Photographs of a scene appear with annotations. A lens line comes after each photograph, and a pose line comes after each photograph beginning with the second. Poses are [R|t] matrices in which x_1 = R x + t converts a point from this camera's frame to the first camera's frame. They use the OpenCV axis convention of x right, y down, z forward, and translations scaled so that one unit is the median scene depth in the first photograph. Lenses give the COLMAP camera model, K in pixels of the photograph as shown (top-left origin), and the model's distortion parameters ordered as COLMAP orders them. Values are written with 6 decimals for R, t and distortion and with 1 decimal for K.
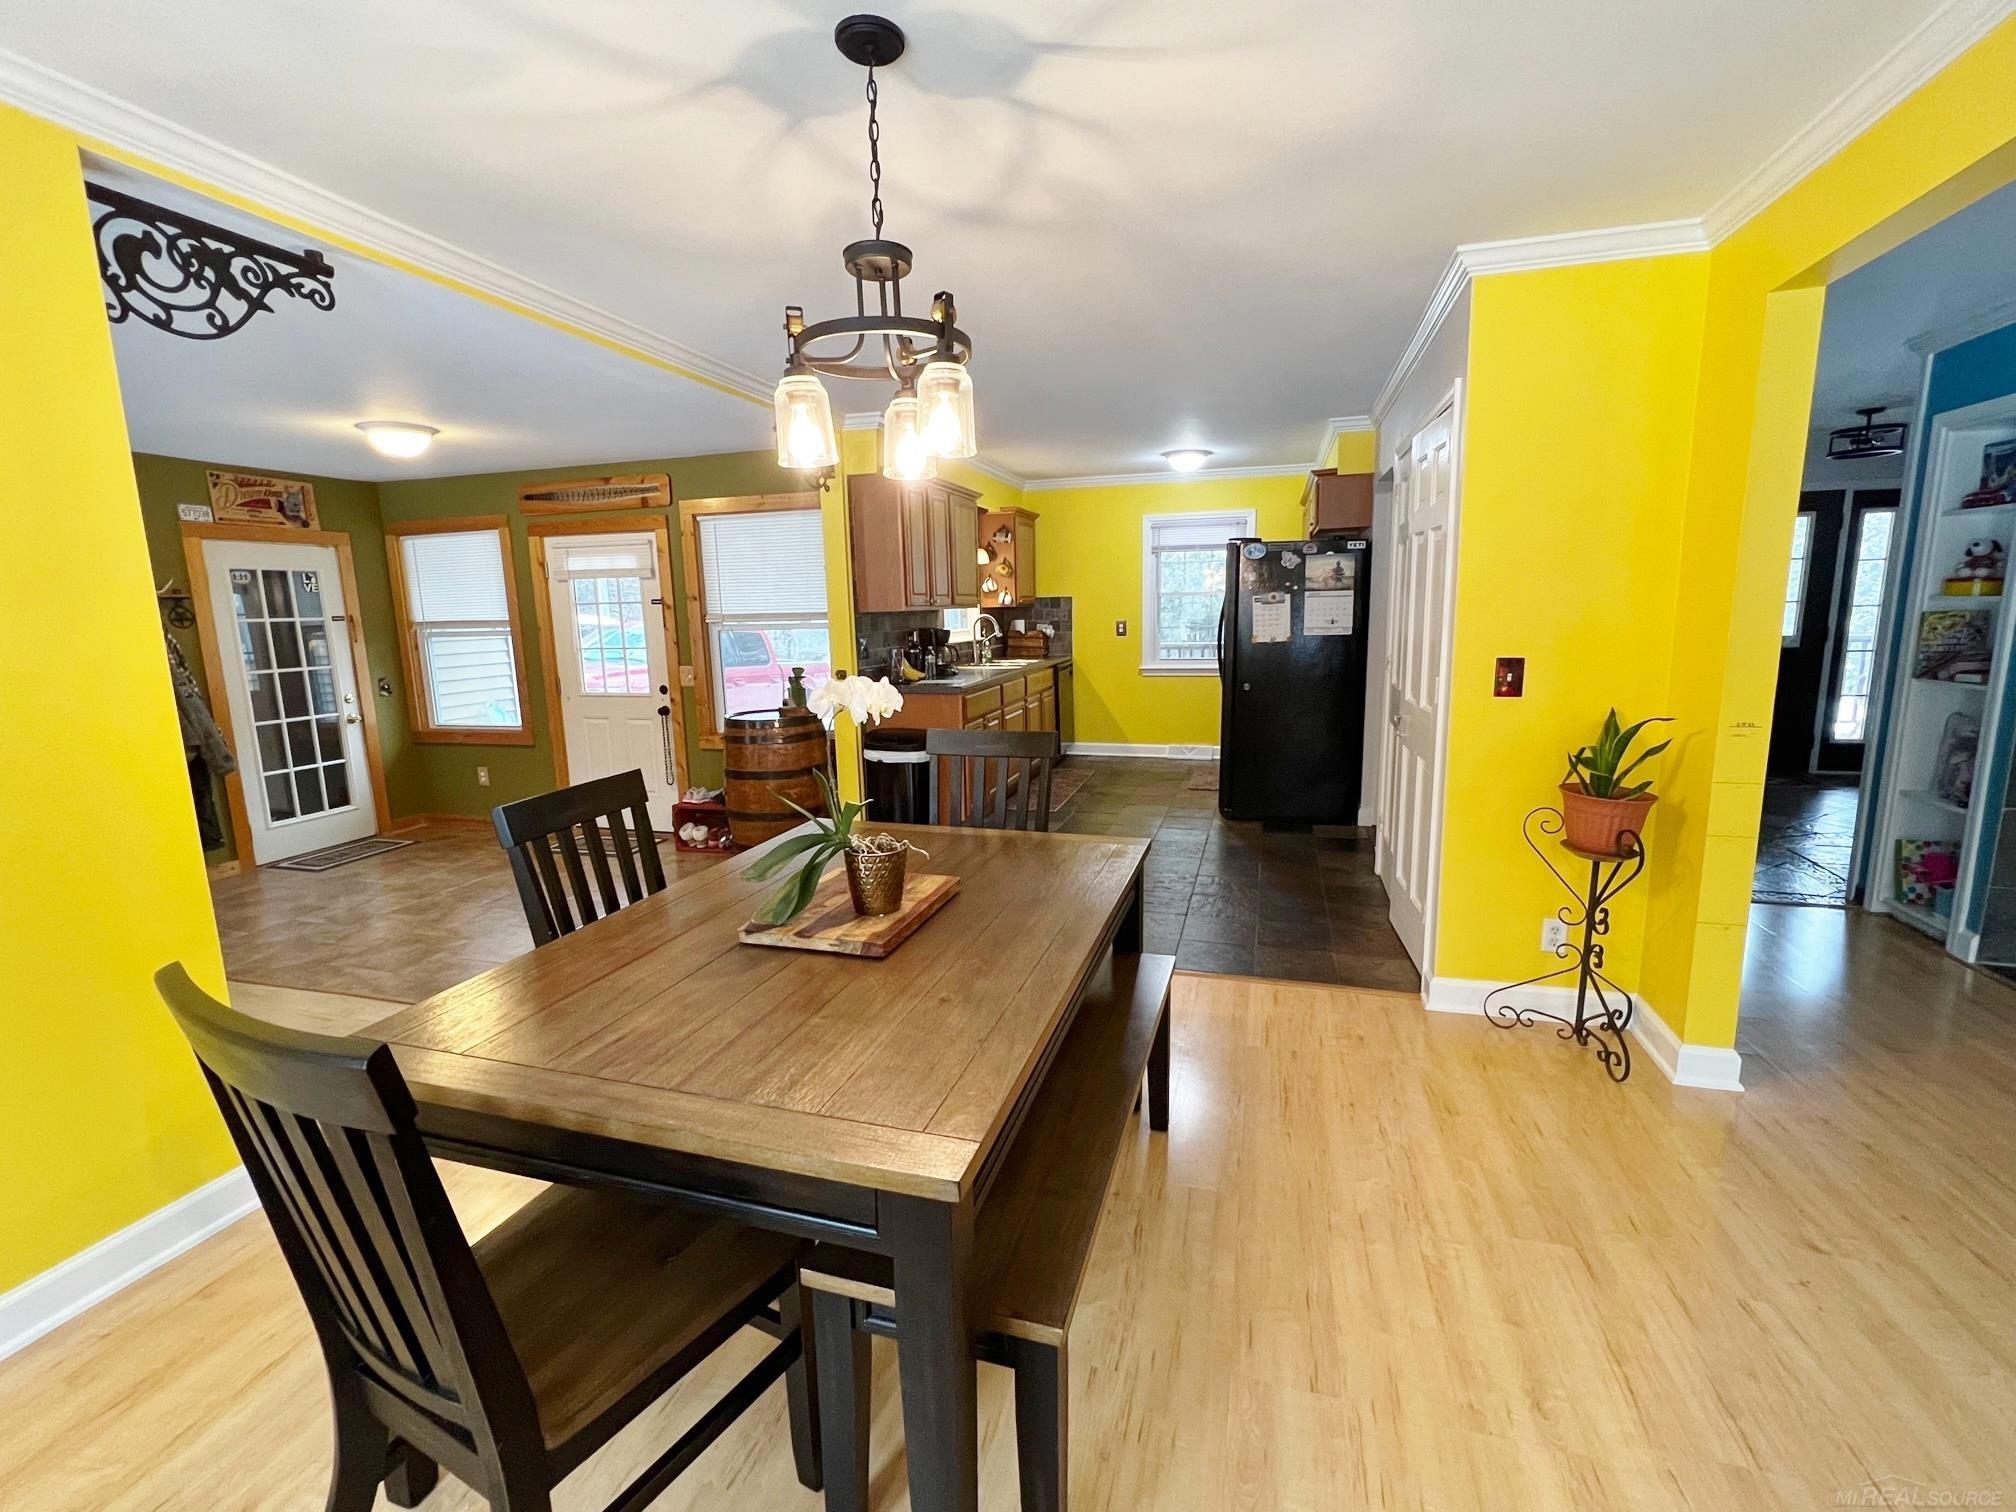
lens RADIAL K [[874.6, 0, 1008.0], [0, 874.6, 756.0], [0, 0, 1]] dist [-0.000856, -0.000175]
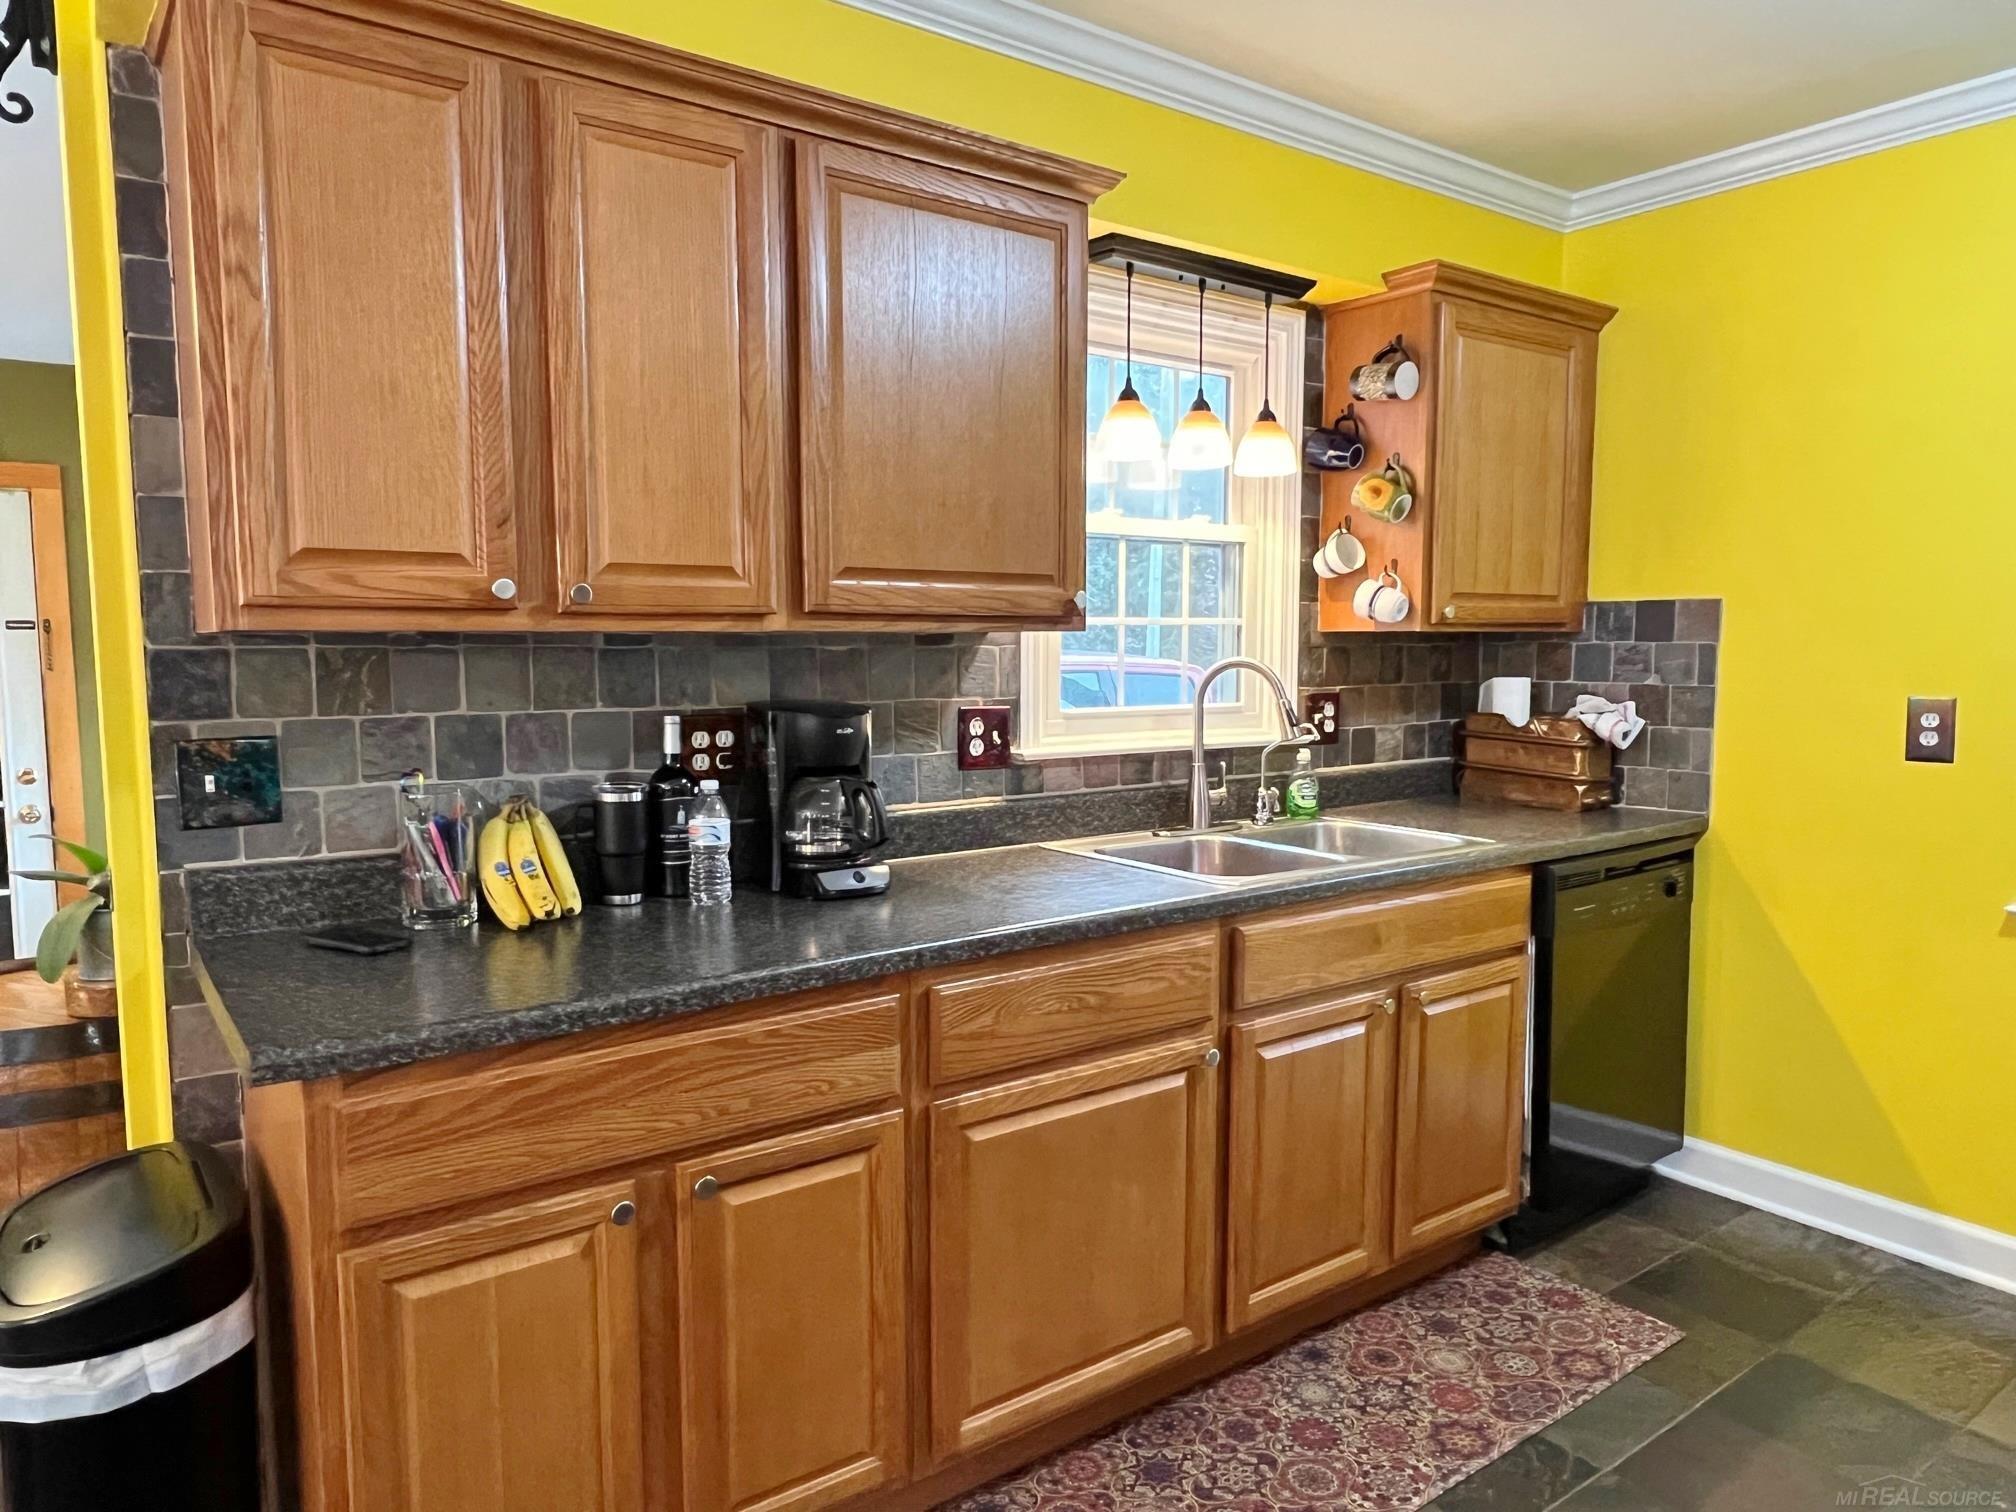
lens RADIAL K [[1314.7, 0, 1008.0], [0, 1314.7, 756.0], [0, 0, 1]] dist [-0.001377, -0.000413]
pose [[0.795903, 0.079576, -0.600171, 0.144938], [-0.122888, 0.991922, -0.031447, -0.096312], [0.592821, 0.098782, 0.799253, 0.560367]]
